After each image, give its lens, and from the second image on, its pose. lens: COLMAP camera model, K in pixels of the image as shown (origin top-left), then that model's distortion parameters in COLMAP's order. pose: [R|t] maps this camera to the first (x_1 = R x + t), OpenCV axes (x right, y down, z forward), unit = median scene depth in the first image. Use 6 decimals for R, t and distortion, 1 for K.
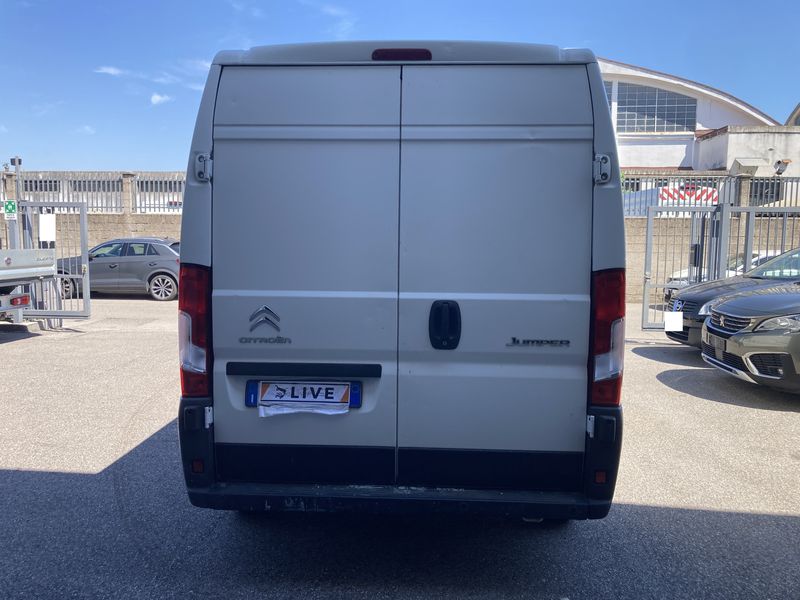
lens RADIAL K [[666.0, 0, 400.0], [0, 666.0, 300.0], [0, 0, 1]] dist [0.019789, -0.001670]
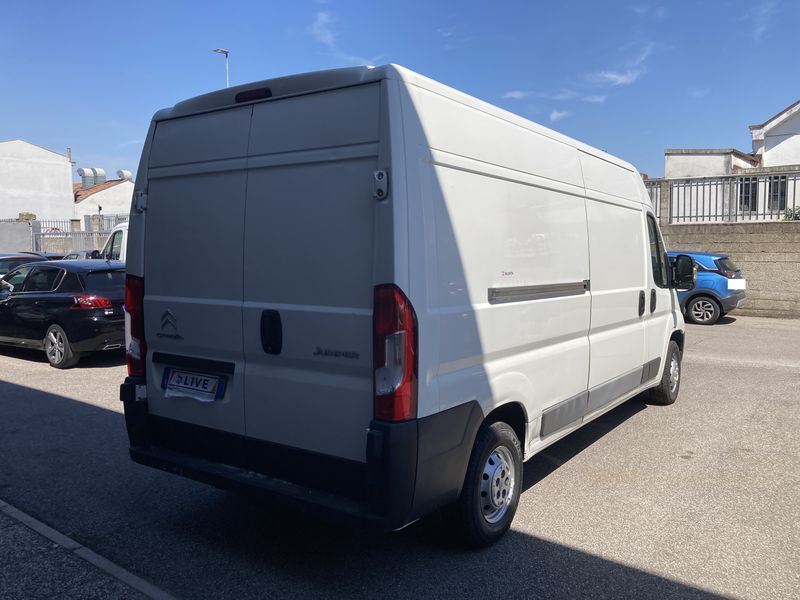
lens RADIAL K [[669.3, 0, 401.0], [0, 669.3, 308.6], [0, 0, 1]] dist [0.008300, 0.004769]
pose [[0.847310, 0.036472, -0.529845, 0.829288], [-0.038884, 0.999222, 0.006600, -0.017401], [0.529674, 0.015010, 0.848069, 0.160128]]
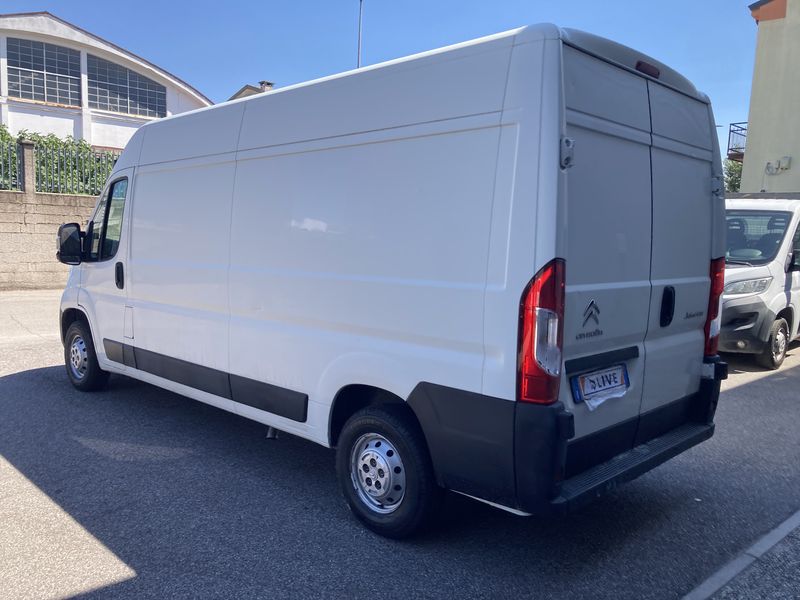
lens RADIAL K [[659.1, 0, 398.8], [0, 659.1, 319.6], [0, 0, 1]] dist [0.001996, 0.005636]
pose [[0.664790, -0.085382, 0.742135, -1.117536], [0.044038, 0.996198, 0.075163, -0.048223], [-0.745731, -0.017286, 0.666023, 0.556046]]
